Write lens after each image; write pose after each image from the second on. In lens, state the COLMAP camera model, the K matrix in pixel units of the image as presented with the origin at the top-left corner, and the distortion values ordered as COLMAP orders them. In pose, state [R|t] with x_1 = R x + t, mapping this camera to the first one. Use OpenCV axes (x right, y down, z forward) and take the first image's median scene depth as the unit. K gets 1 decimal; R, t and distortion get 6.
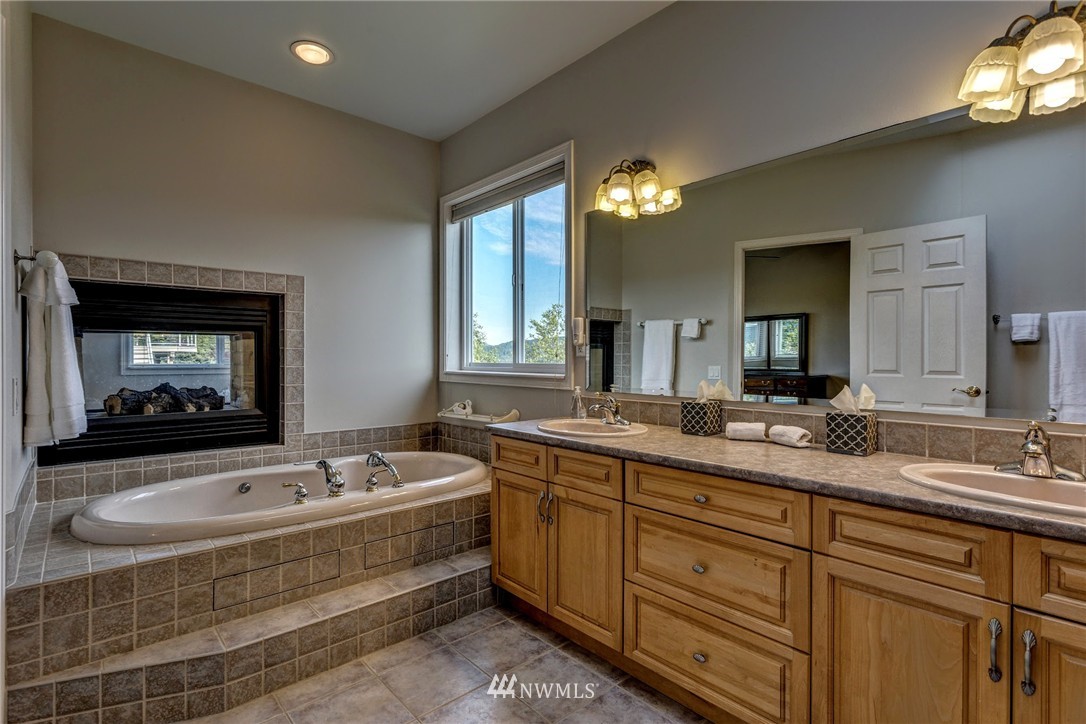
lens RADIAL K [[520.4, 0, 545.9], [0, 520.4, 361.3], [0, 0, 1]] dist [0.002361, 0.002501]
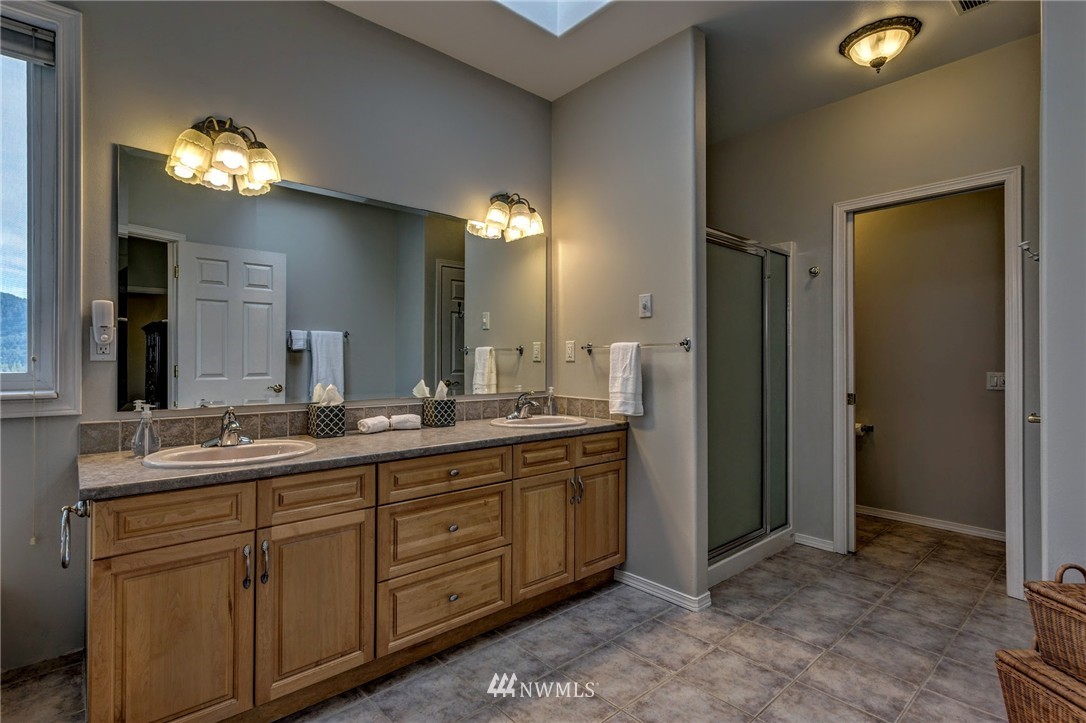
lens RADIAL K [[520.4, 0, 509.9], [0, 520.4, 360.0], [0, 0, 1]] dist [0.002361, 0.002501]
pose [[0.037177, 0.001882, 0.999307, -0.763936], [0.008683, 0.999960, -0.002207, -0.006777], [-0.999271, 0.008759, 0.037159, 0.634405]]
